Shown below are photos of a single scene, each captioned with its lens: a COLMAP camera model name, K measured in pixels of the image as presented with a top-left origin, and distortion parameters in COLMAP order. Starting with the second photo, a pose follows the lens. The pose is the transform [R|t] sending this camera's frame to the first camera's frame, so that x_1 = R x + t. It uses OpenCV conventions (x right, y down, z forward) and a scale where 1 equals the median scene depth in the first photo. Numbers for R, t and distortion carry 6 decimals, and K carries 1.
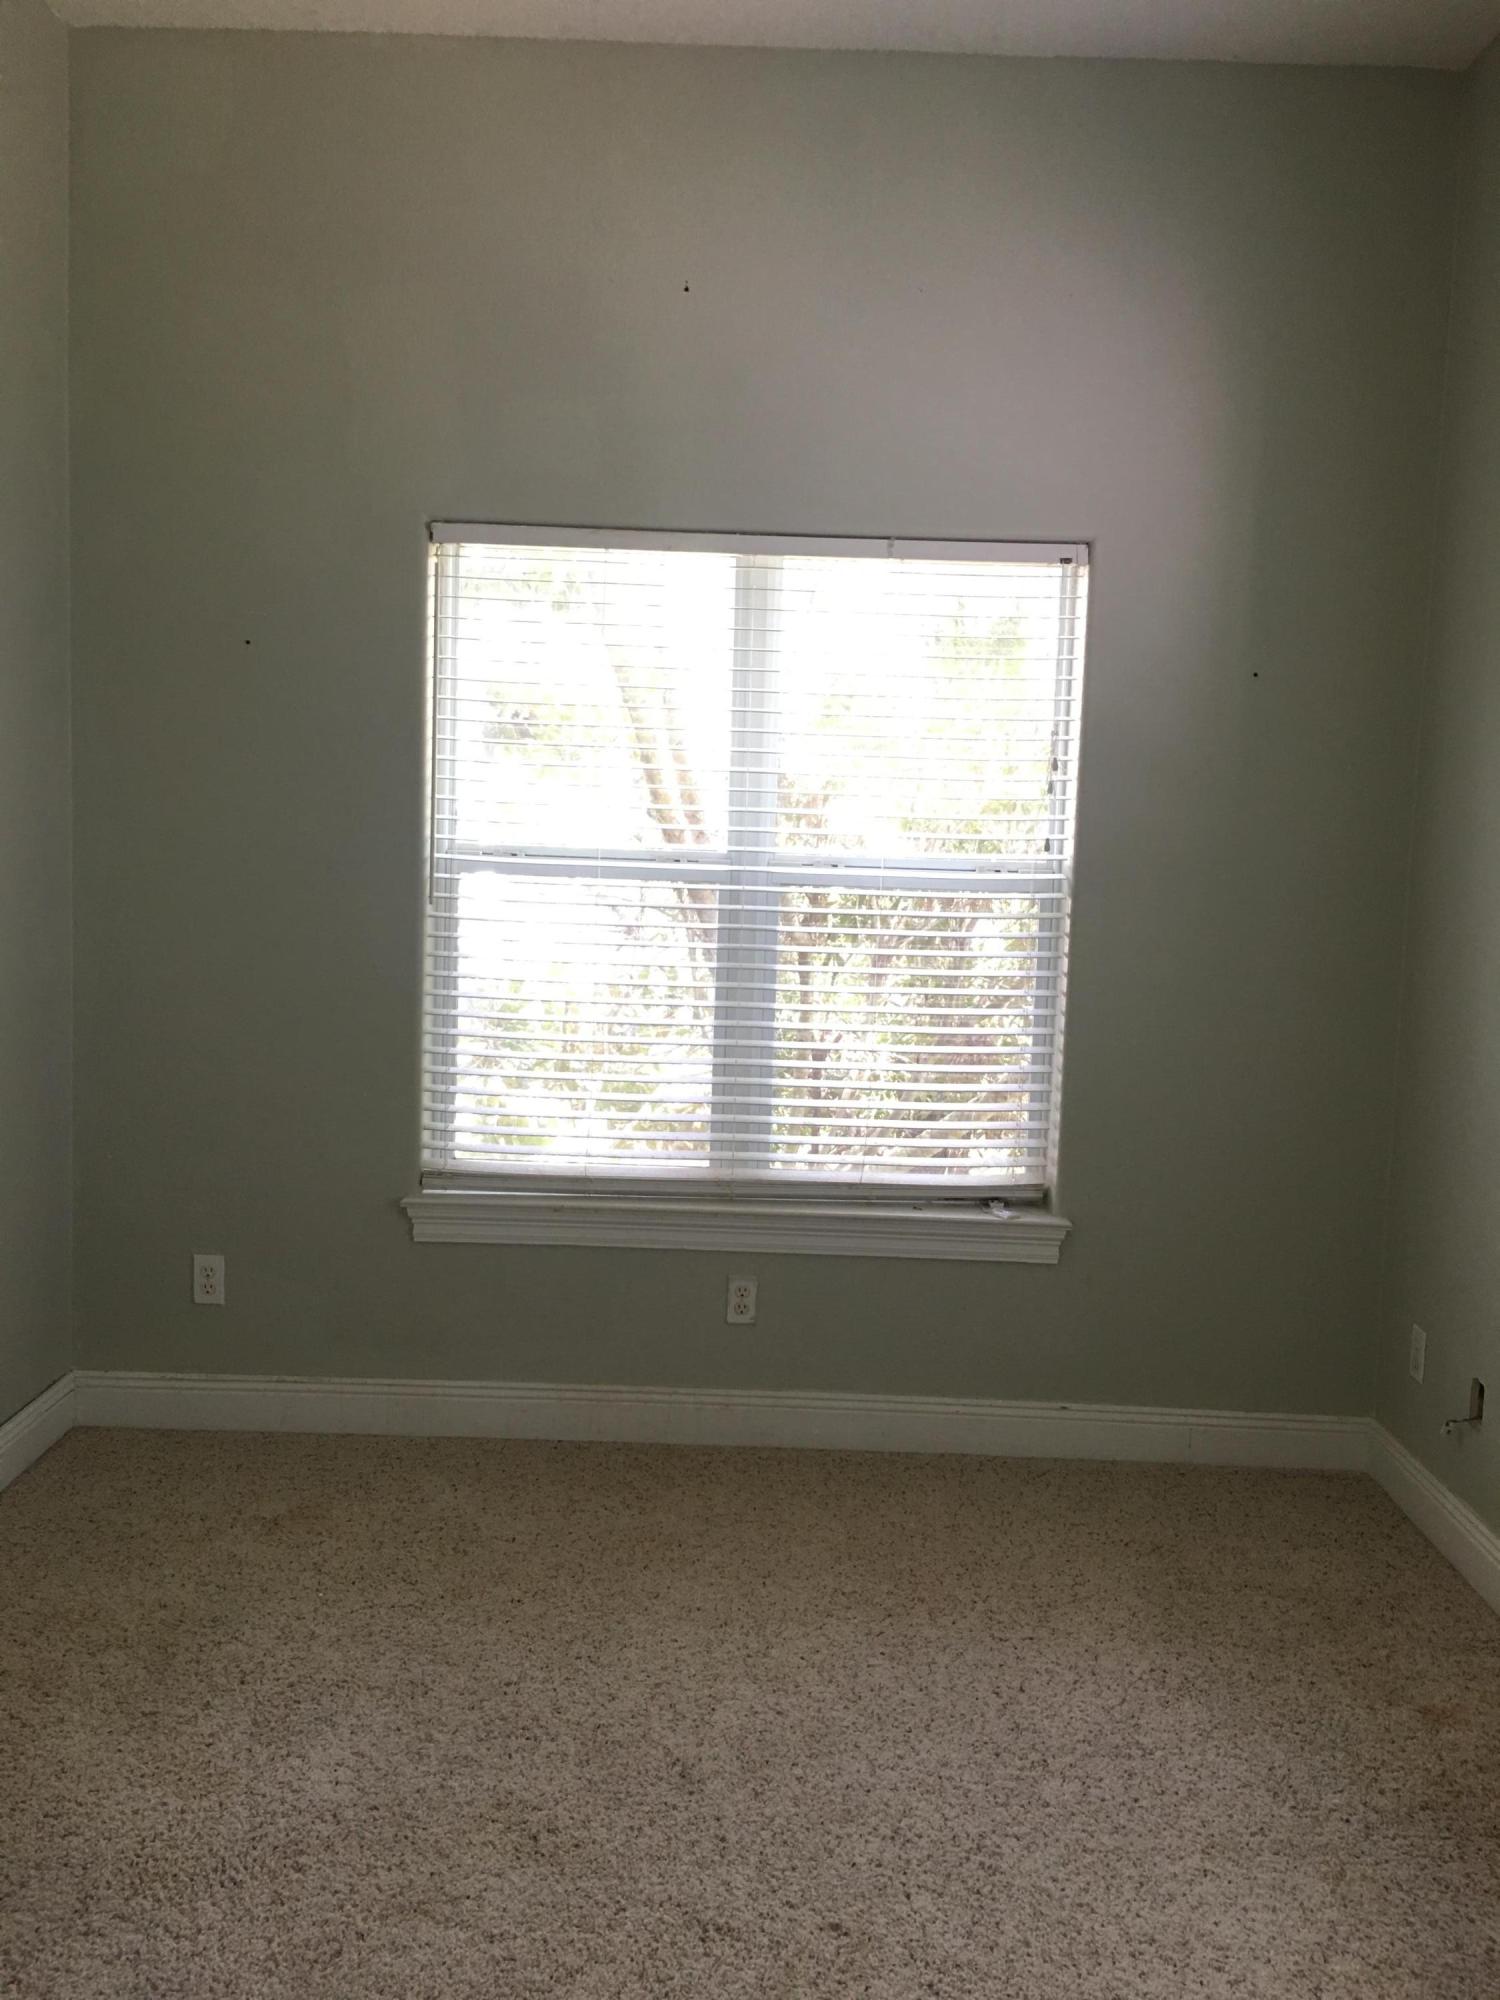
lens RADIAL K [[1705.5, 0, 750.0], [0, 1705.5, 1000.0], [0, 0, 1]] dist [0.084574, -0.161660]
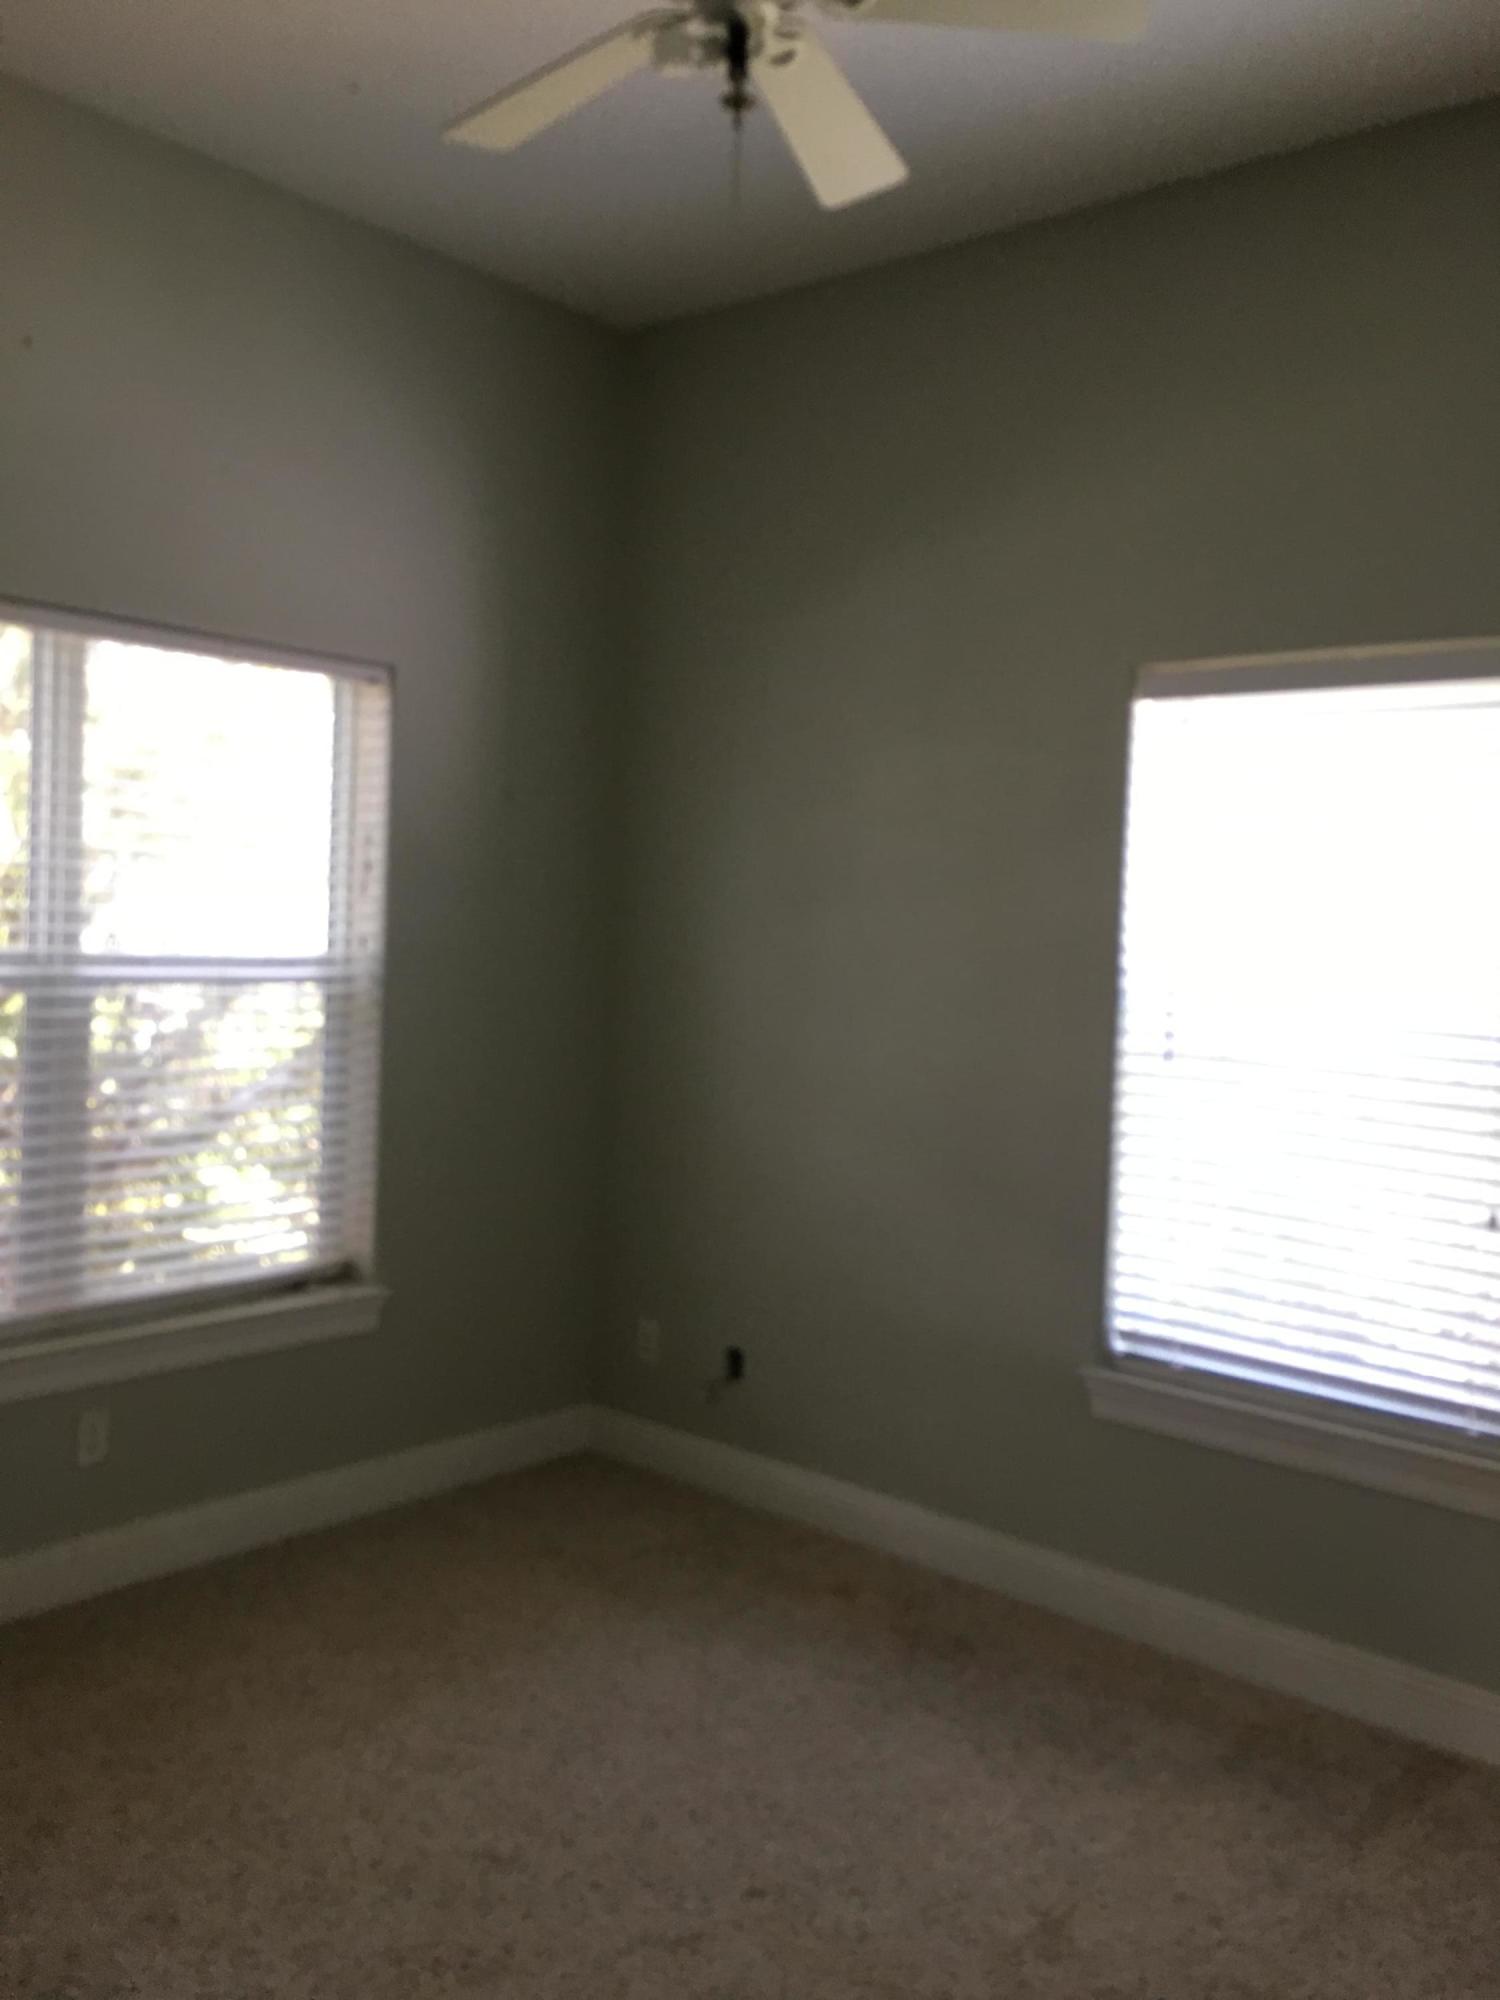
lens RADIAL K [[1705.5, 0, 750.0], [0, 1705.5, 1000.0], [0, 0, 1]] dist [0.084574, -0.161660]
pose [[0.621808, -0.045557, 0.781844, -0.504729], [0.046737, 0.998686, 0.021022, -0.064928], [-0.781774, 0.023470, 0.623120, 0.136085]]
